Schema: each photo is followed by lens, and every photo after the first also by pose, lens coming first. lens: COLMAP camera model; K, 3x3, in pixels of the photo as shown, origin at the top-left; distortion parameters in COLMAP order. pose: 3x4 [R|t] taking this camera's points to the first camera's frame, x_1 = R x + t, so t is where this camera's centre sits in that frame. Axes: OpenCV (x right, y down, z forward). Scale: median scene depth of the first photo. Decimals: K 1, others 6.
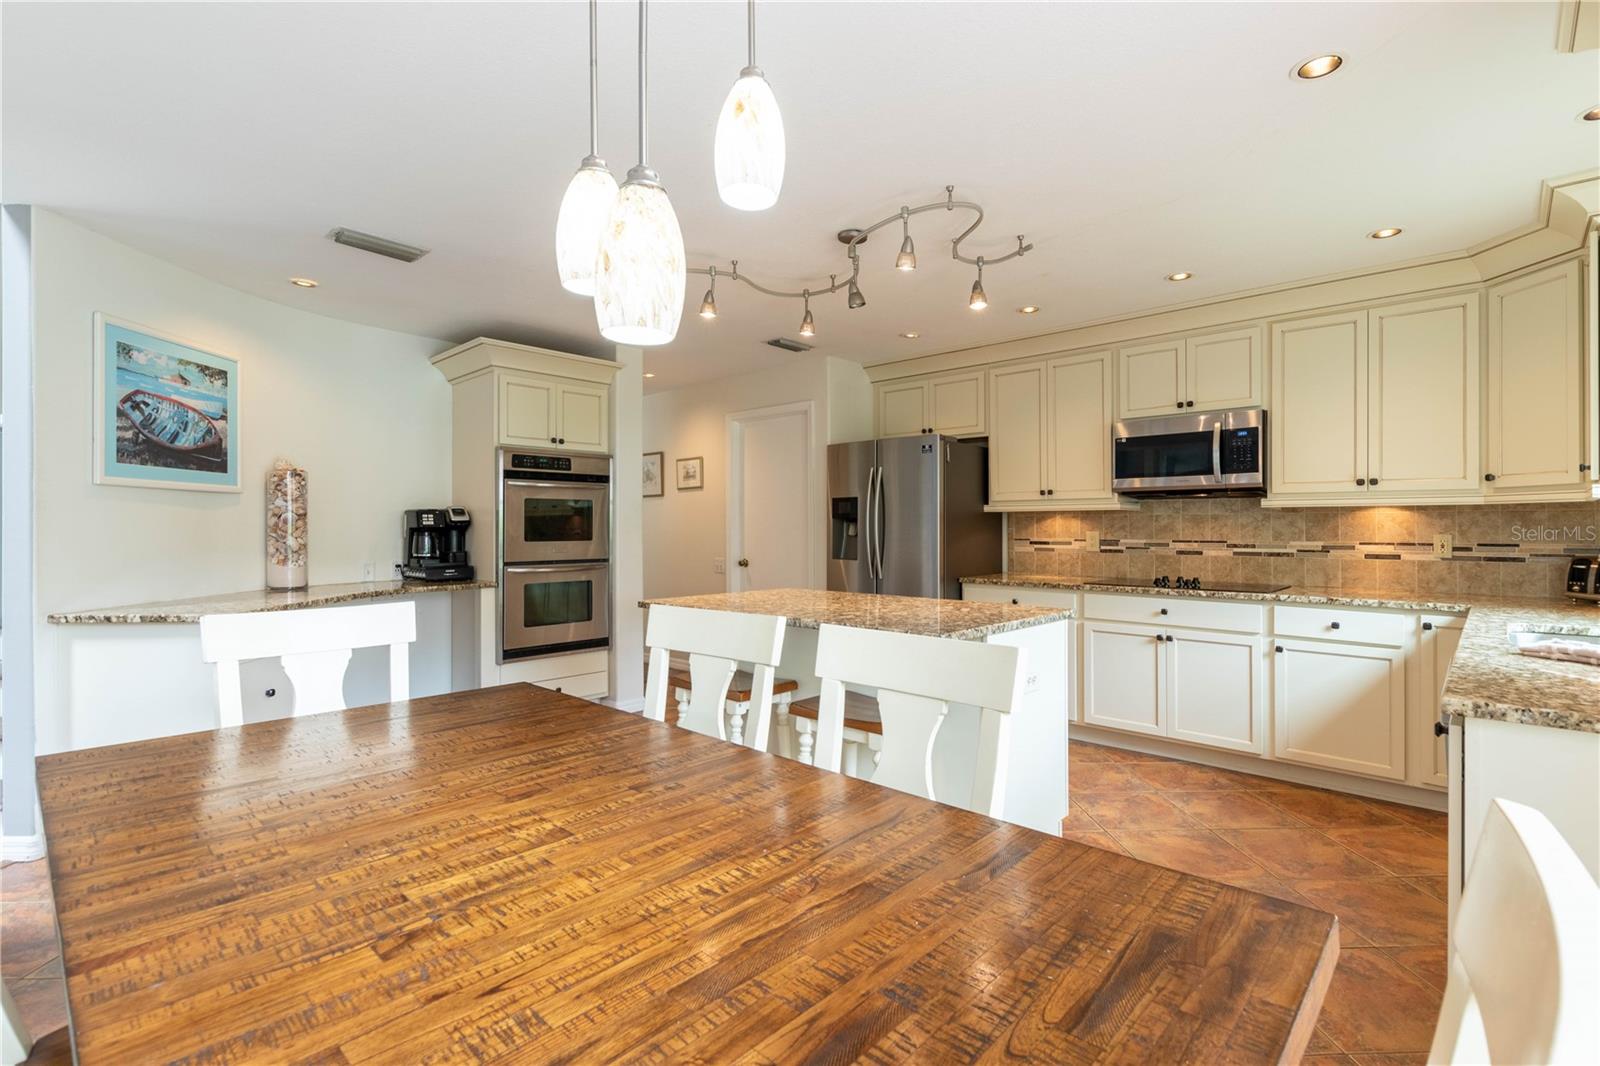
lens RADIAL K [[725.2, 0, 800.0], [0, 725.2, 533.0], [0, 0, 1]] dist [0.000598, 0.000094]
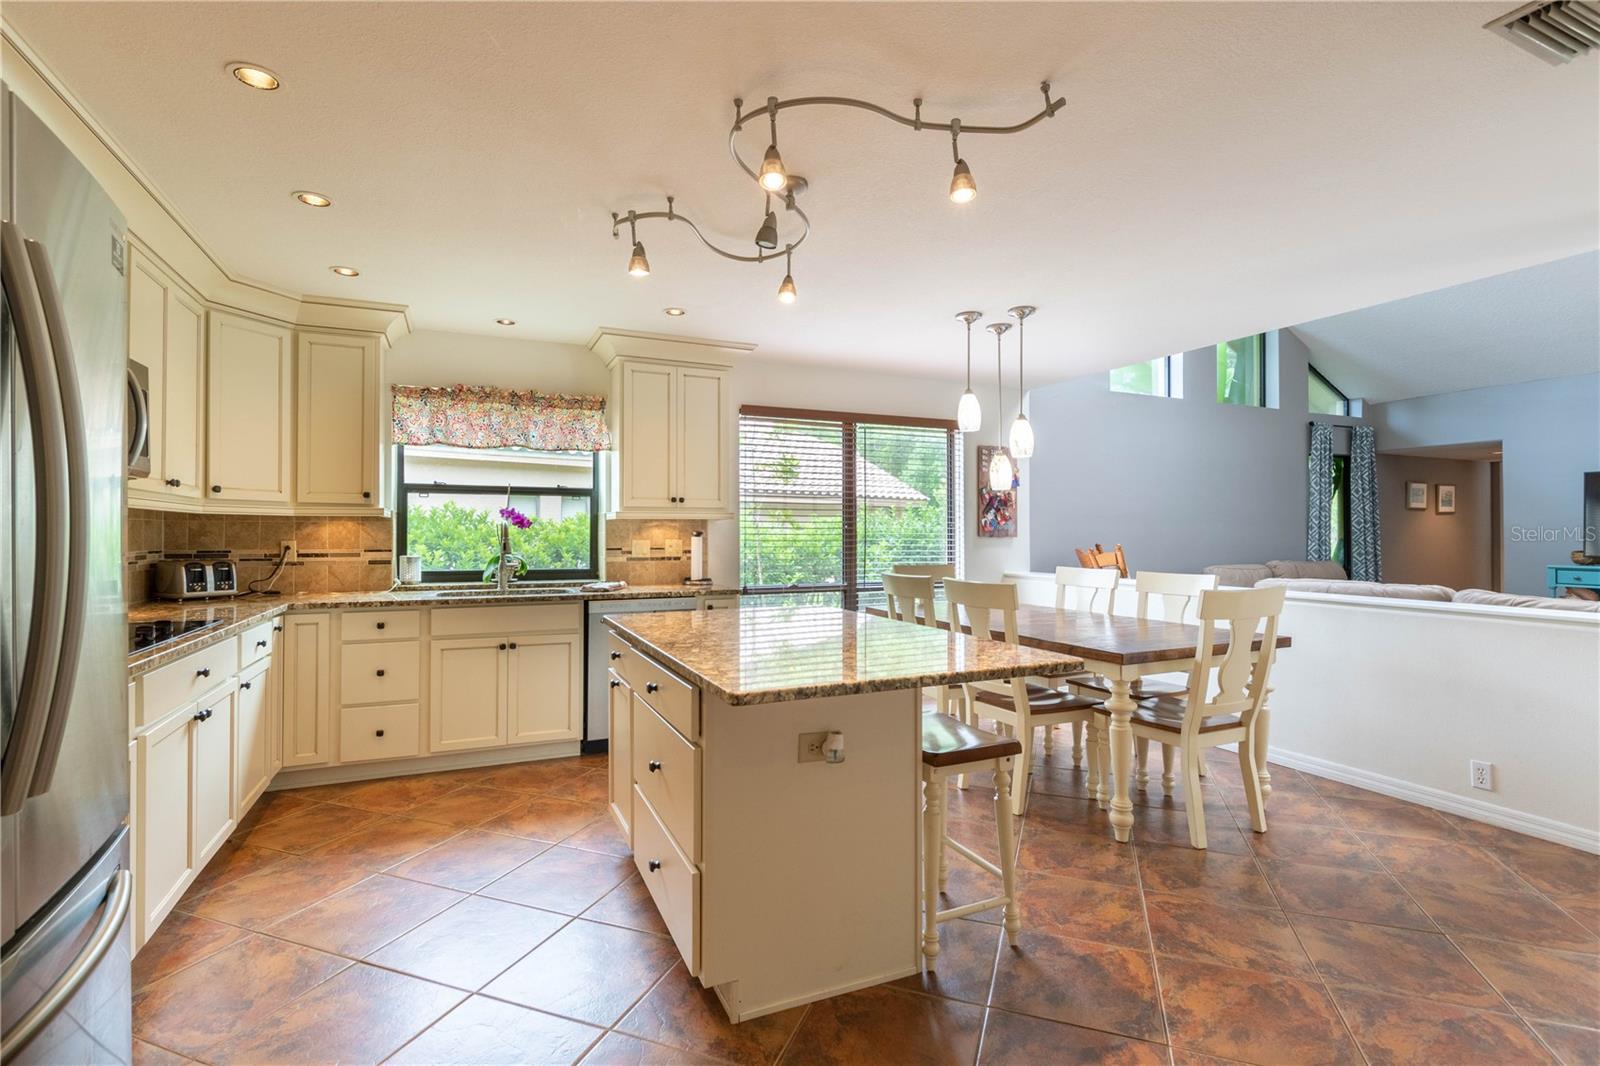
lens RADIAL K [[725.2, 0, 800.0], [0, 725.2, 533.0], [0, 0, 1]] dist [0.000598, 0.000094]
pose [[0.372040, -0.000754, 0.928217, -0.278236], [0.011863, 0.999922, -0.003943, -0.002420], [-0.928141, 0.012478, 0.372020, 0.250132]]
